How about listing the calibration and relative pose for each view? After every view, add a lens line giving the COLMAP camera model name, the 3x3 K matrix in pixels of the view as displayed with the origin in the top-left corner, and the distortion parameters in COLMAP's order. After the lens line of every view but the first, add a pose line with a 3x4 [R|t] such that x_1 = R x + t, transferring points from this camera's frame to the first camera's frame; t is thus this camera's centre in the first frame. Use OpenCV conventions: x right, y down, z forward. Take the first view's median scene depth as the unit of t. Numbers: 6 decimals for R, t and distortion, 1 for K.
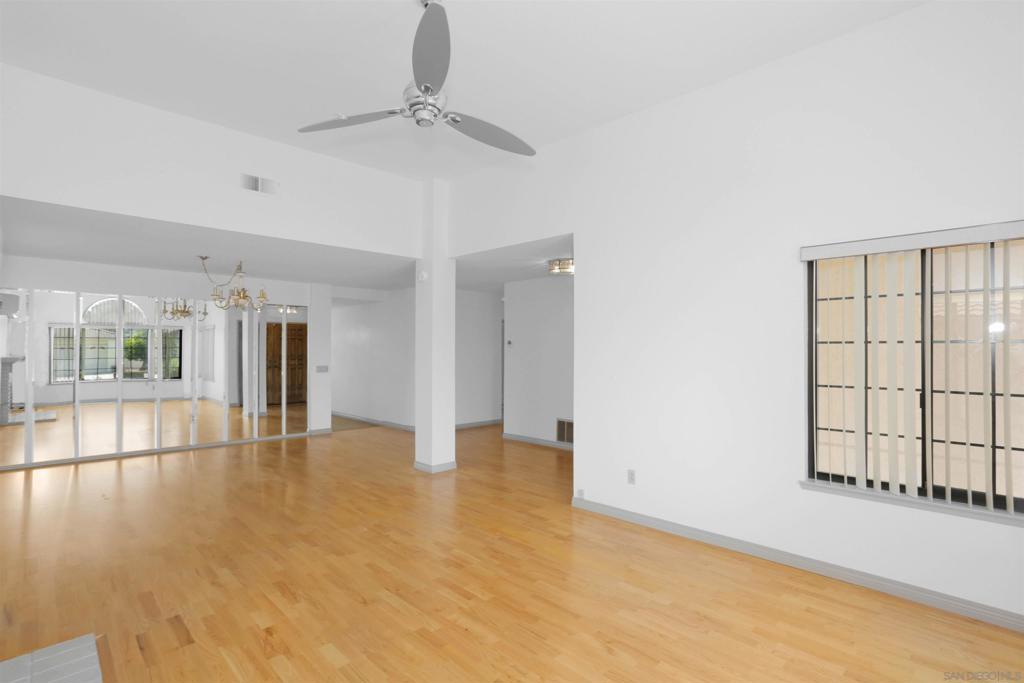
lens RADIAL K [[489.0, 0, 504.7], [0, 489.0, 342.2], [0, 0, 1]] dist [-0.062672, 0.021727]
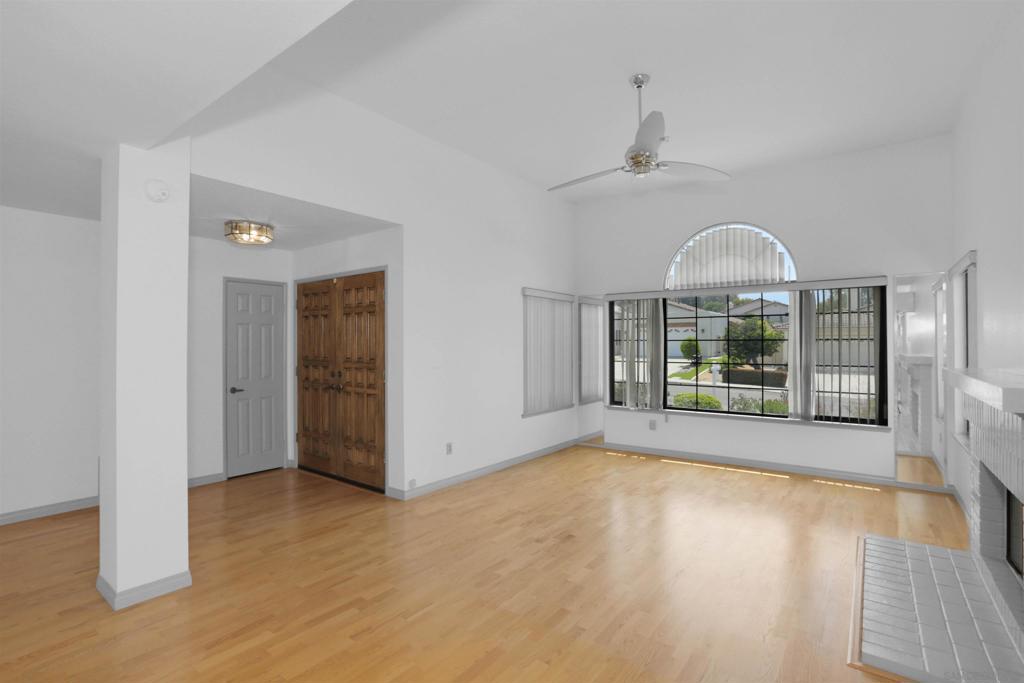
lens RADIAL K [[489.0, 0, 504.7], [0, 489.0, 342.2], [0, 0, 1]] dist [-0.062672, 0.021727]
pose [[-0.137689, -0.000259, 0.990476, -1.105252], [-0.016046, 0.999869, -0.001969, 0.016154], [-0.990346, -0.016164, -0.137675, 1.194485]]
